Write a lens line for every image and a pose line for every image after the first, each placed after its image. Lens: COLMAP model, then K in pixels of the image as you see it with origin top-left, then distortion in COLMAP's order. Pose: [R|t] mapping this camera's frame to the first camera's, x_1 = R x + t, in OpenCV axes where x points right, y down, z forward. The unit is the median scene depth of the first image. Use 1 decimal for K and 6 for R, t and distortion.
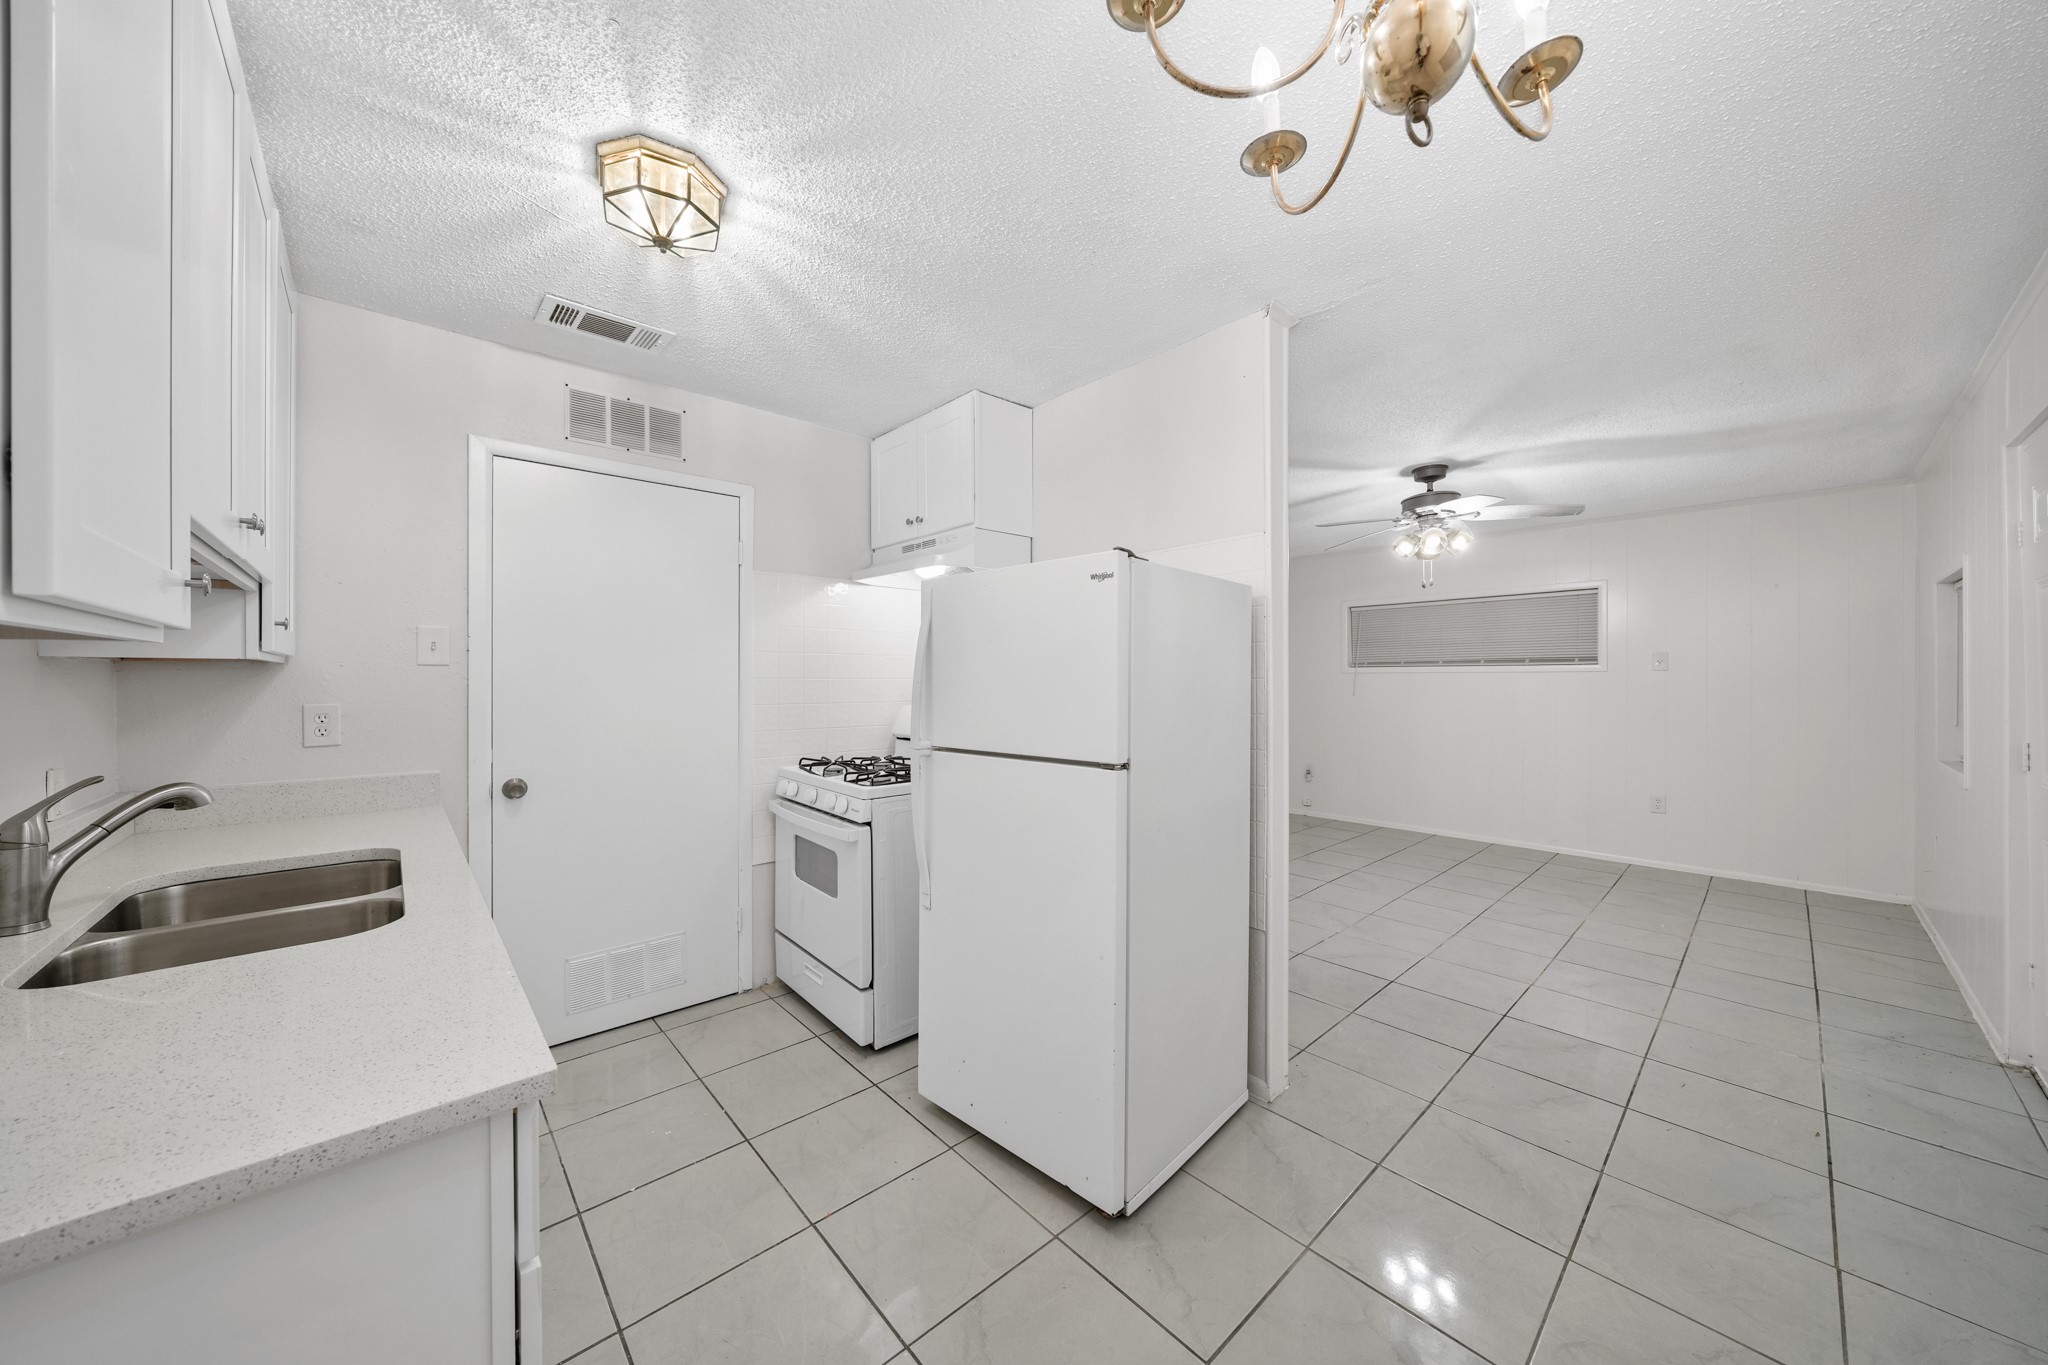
lens RADIAL K [[699.3, 0, 1028.0], [0, 699.3, 677.1], [0, 0, 1]] dist [-0.000499, 0.000019]
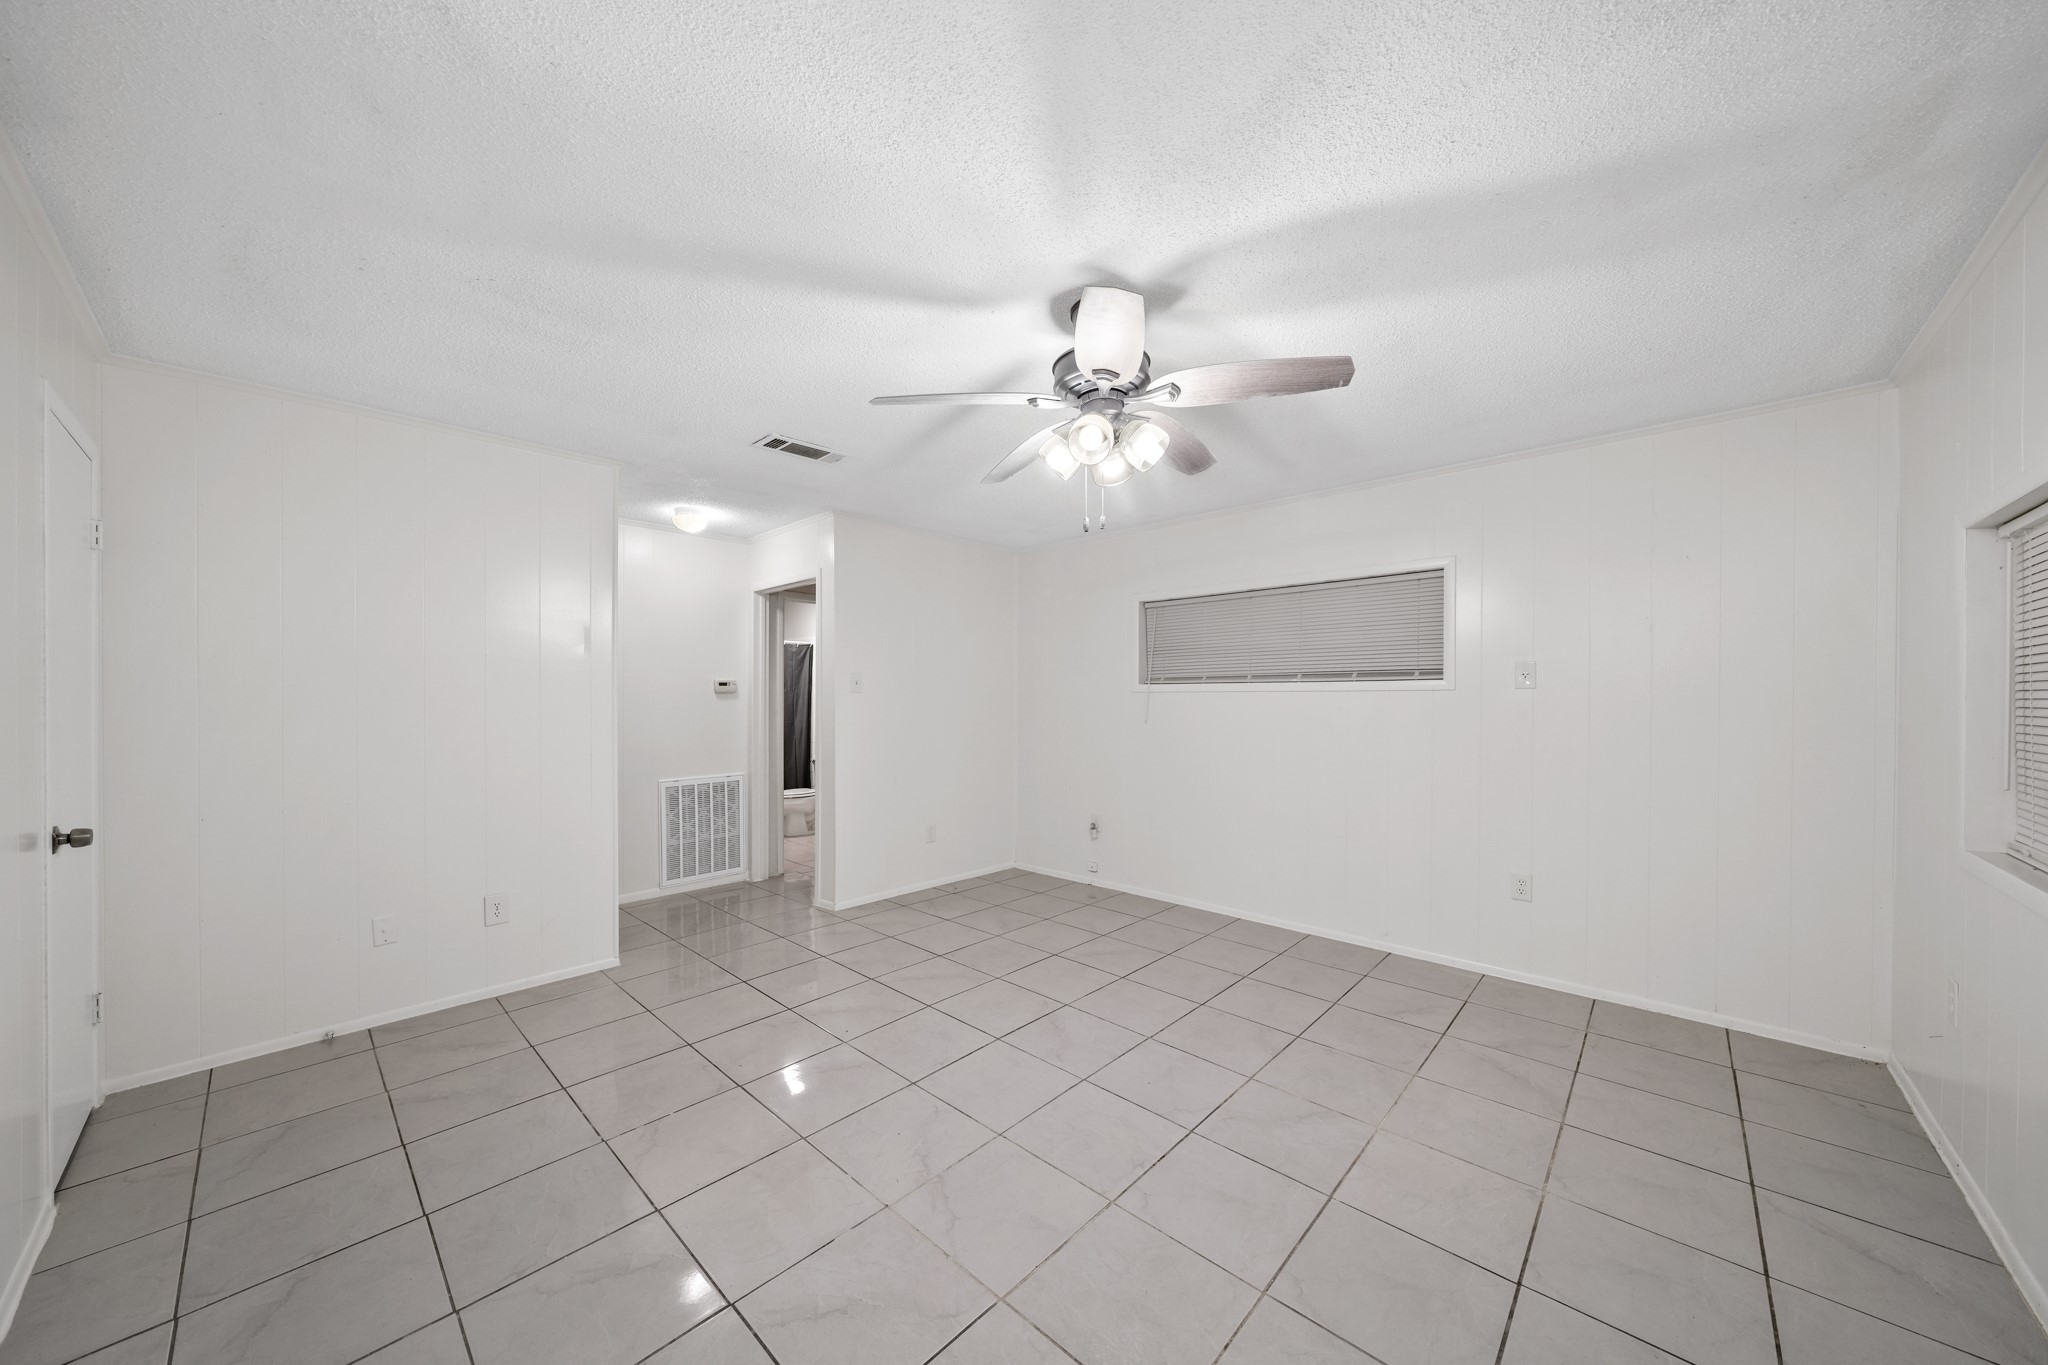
lens RADIAL K [[699.3, 0, 1030.1], [0, 699.3, 697.6], [0, 0, 1]] dist [-0.000499, 0.000019]
pose [[0.996633, 0.004204, 0.081879, 0.354719], [-0.004228, 0.999991, 0.000118, 0.000791], [-0.081878, -0.000464, 0.996642, 0.348901]]
